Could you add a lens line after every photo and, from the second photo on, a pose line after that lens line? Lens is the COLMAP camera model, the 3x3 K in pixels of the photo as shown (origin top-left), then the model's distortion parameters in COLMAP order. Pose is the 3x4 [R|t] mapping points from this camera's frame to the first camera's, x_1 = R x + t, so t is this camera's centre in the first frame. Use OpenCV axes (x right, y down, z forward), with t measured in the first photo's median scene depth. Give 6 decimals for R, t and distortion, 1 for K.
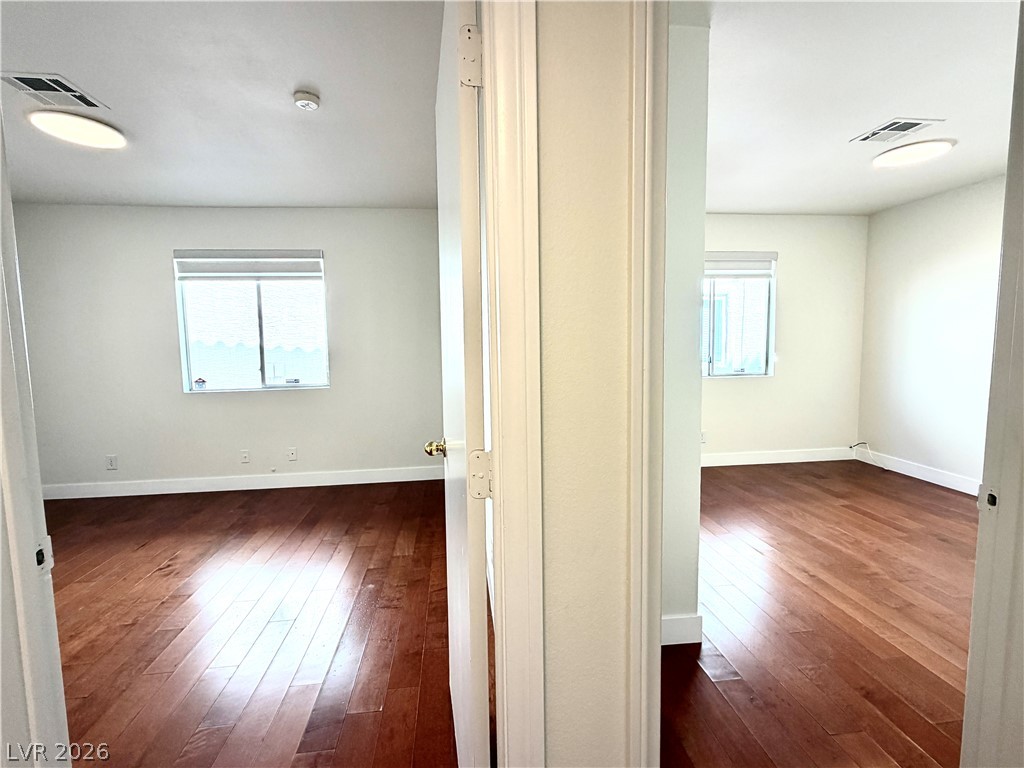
lens RADIAL K [[467.6, 0, 510.9], [0, 467.6, 383.8], [0, 0, 1]] dist [-0.000151, -0.000844]
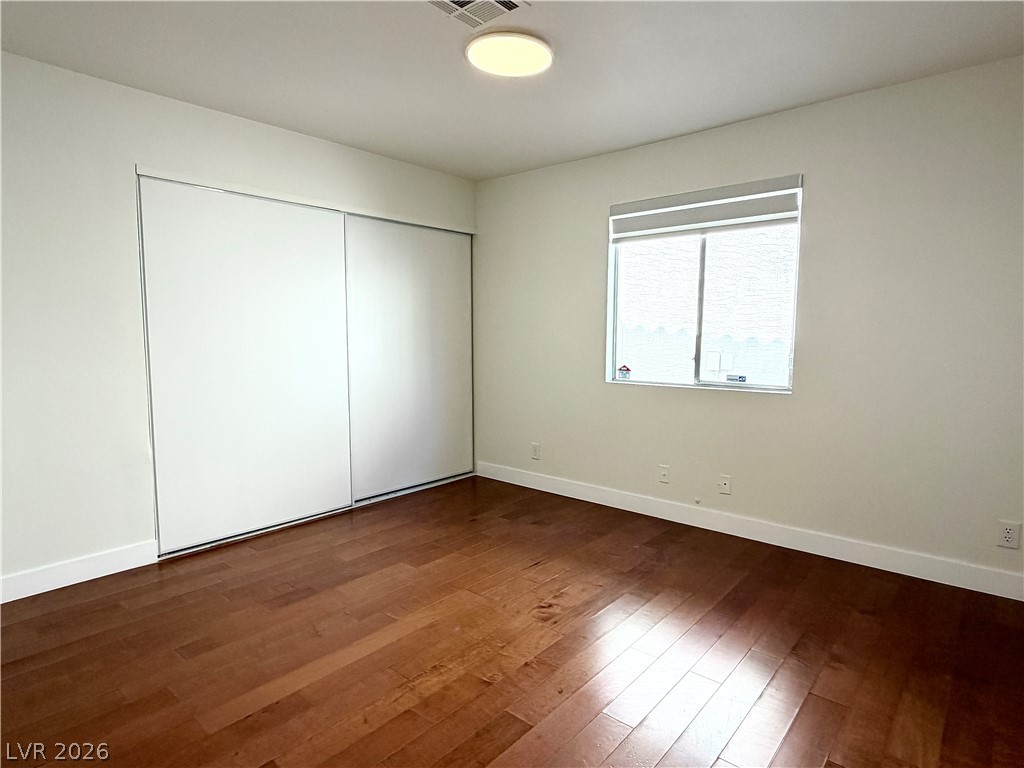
lens RADIAL K [[566.2, 0, 515.3], [0, 566.2, 388.1], [0, 0, 1]] dist [0.002532, -0.000382]
pose [[0.673058, 0.091808, -0.733869, -0.082855], [-0.081798, 0.995419, 0.049508, -0.006543], [0.735052, 0.026707, 0.677484, 0.221297]]
